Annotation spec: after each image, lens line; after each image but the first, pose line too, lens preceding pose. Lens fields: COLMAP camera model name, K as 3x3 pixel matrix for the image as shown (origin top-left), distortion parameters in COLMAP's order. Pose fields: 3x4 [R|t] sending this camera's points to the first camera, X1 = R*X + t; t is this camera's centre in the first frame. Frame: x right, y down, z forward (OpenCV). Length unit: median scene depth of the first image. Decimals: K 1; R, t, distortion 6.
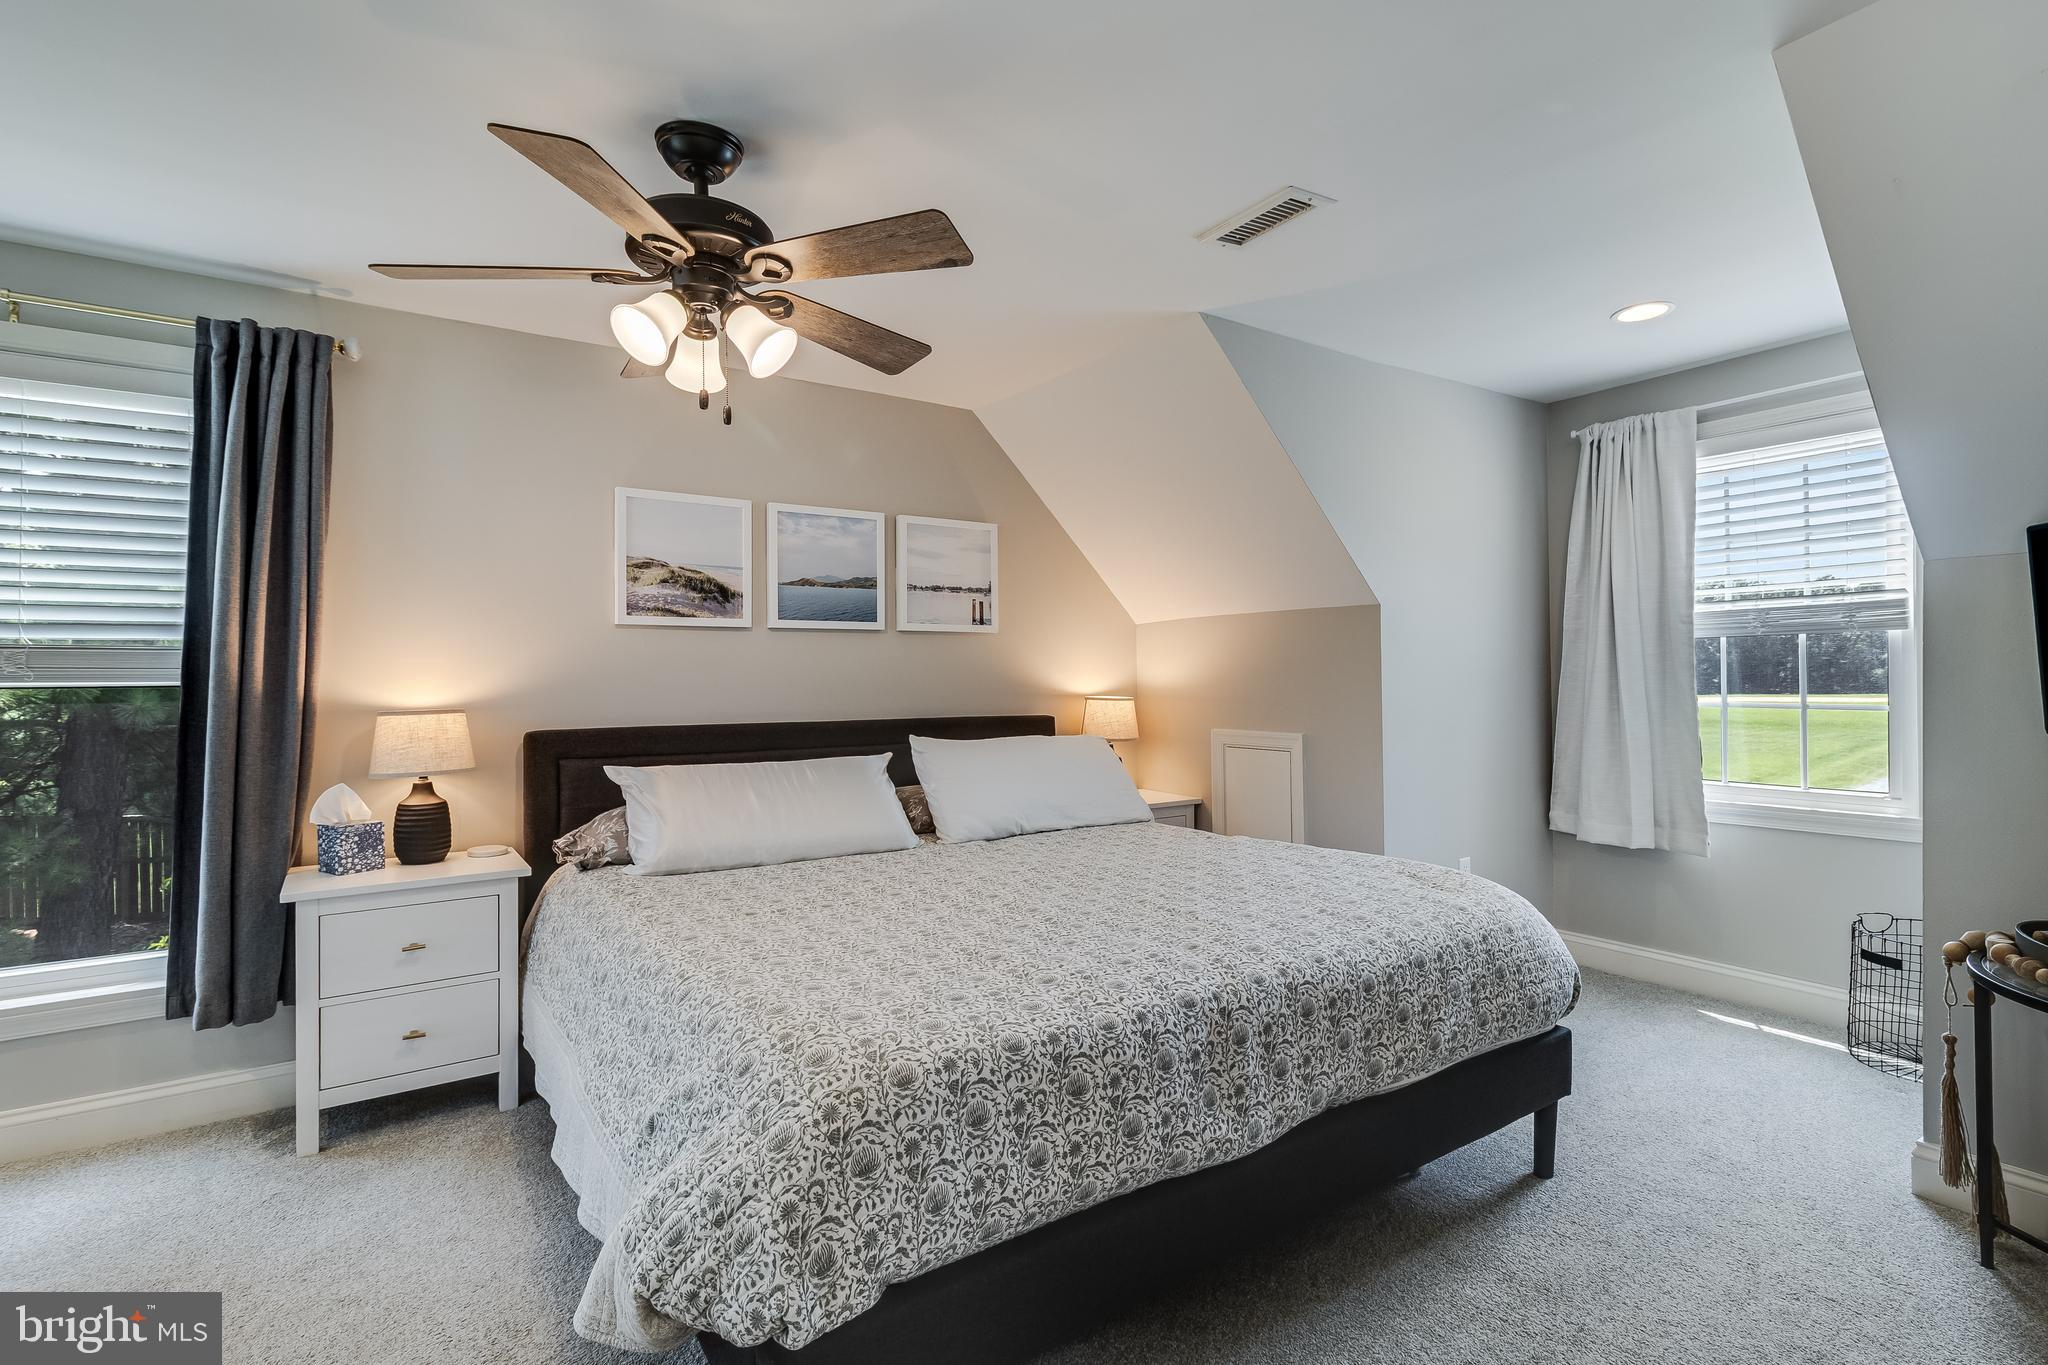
lens RADIAL K [[945.9, 0, 1024.0], [0, 945.9, 682.5], [0, 0, 1]] dist [0.002002, 0.000417]
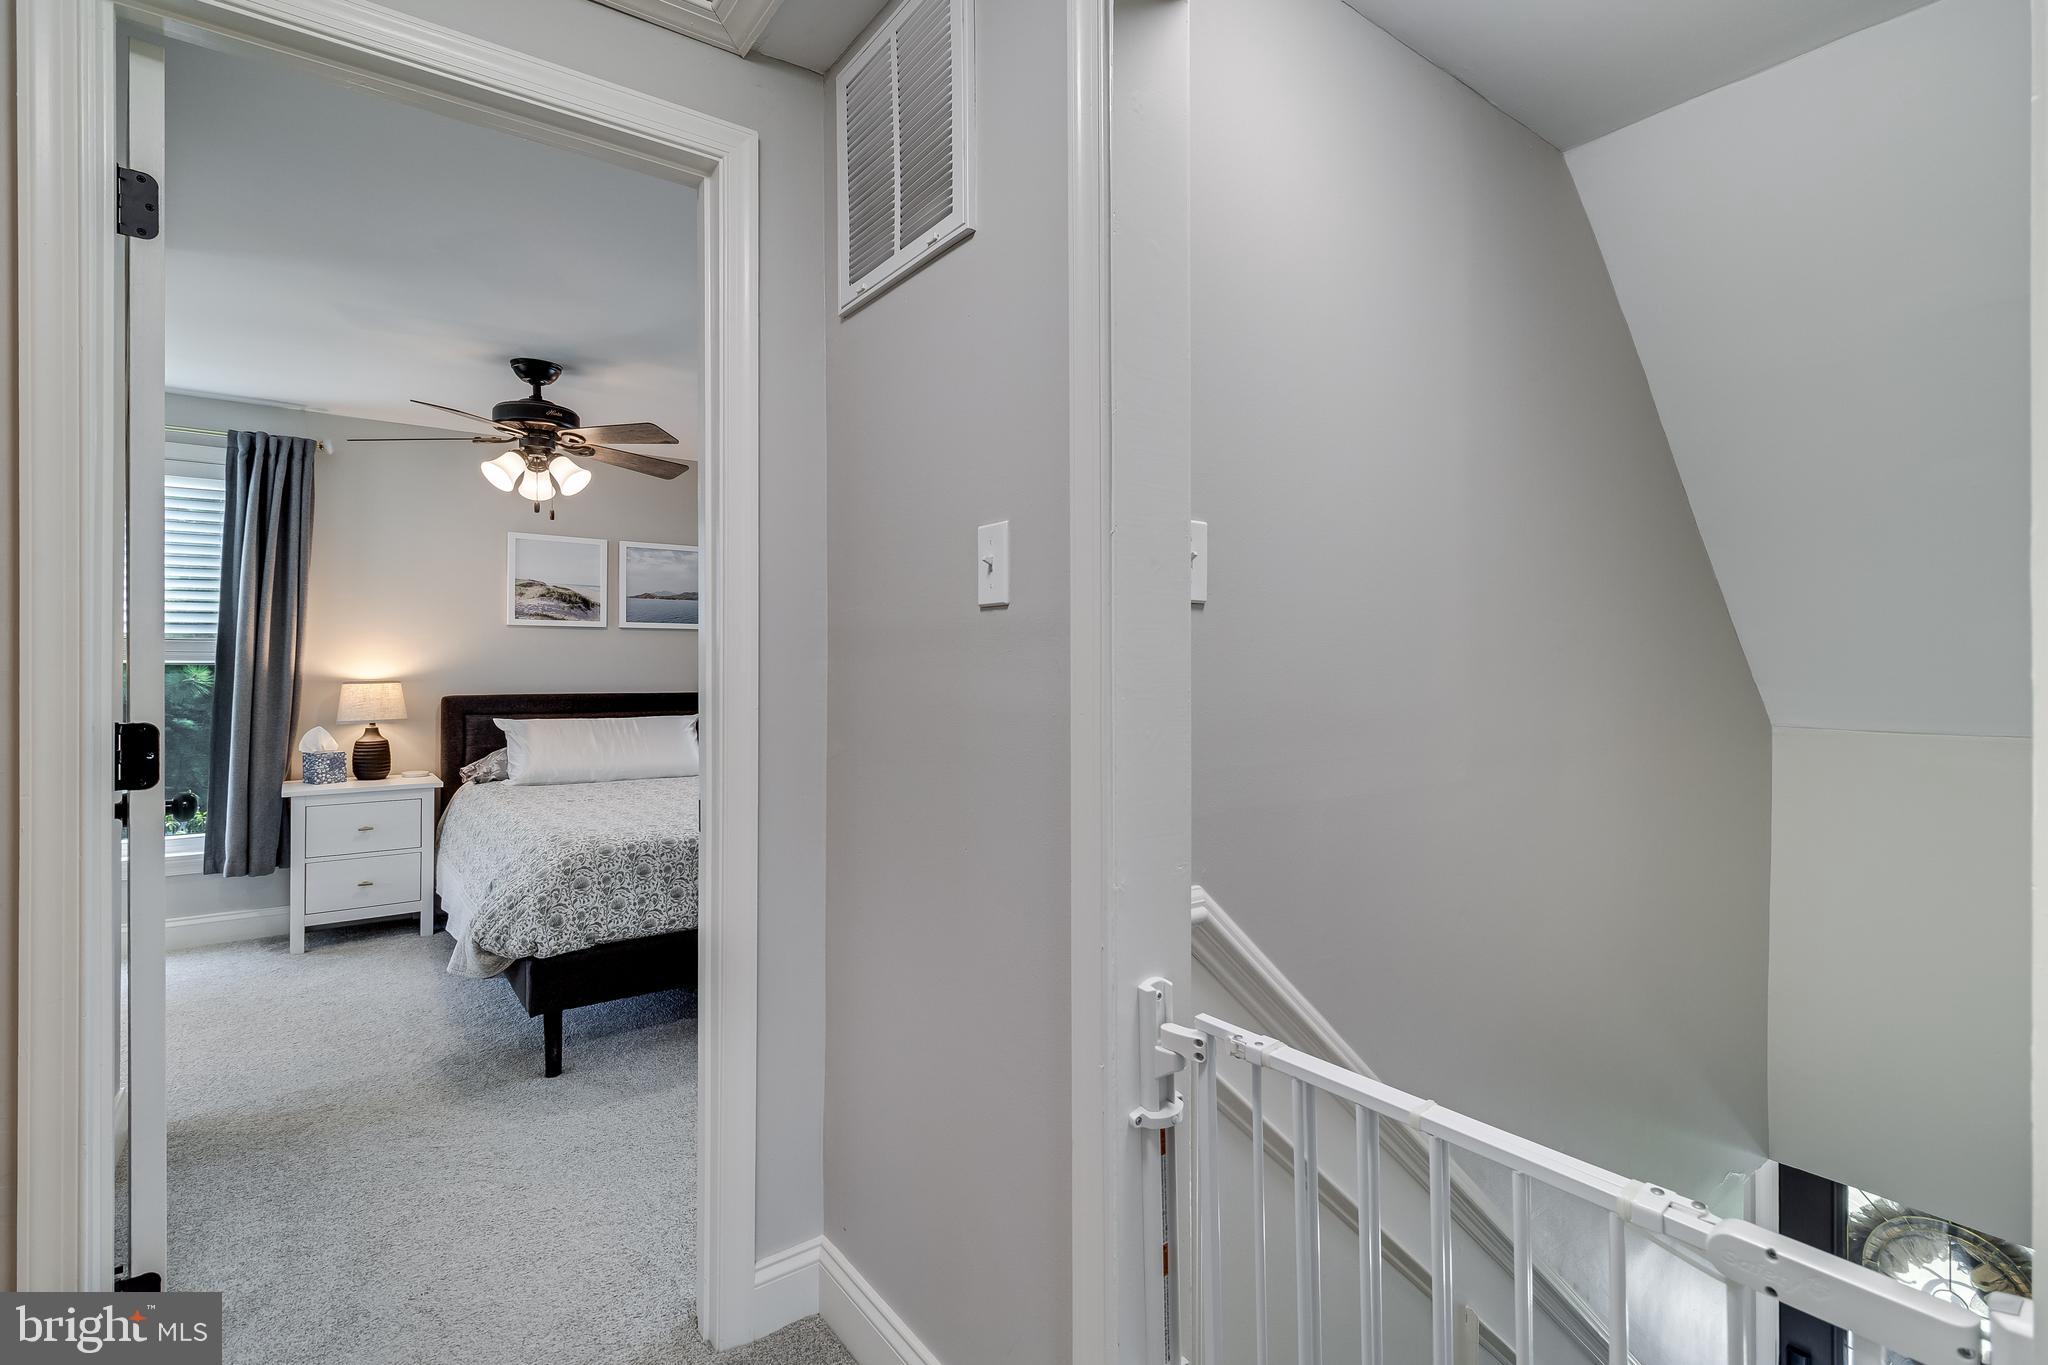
lens RADIAL K [[908.5, 0, 1010.0], [0, 908.5, 670.1], [0, 0, 1]] dist [-0.001723, -0.000202]
pose [[0.998648, 0.011035, 0.050789, 0.331110], [-0.011085, 0.999938, 0.000712, -0.000824], [-0.050778, -0.001274, 0.998709, -0.536259]]
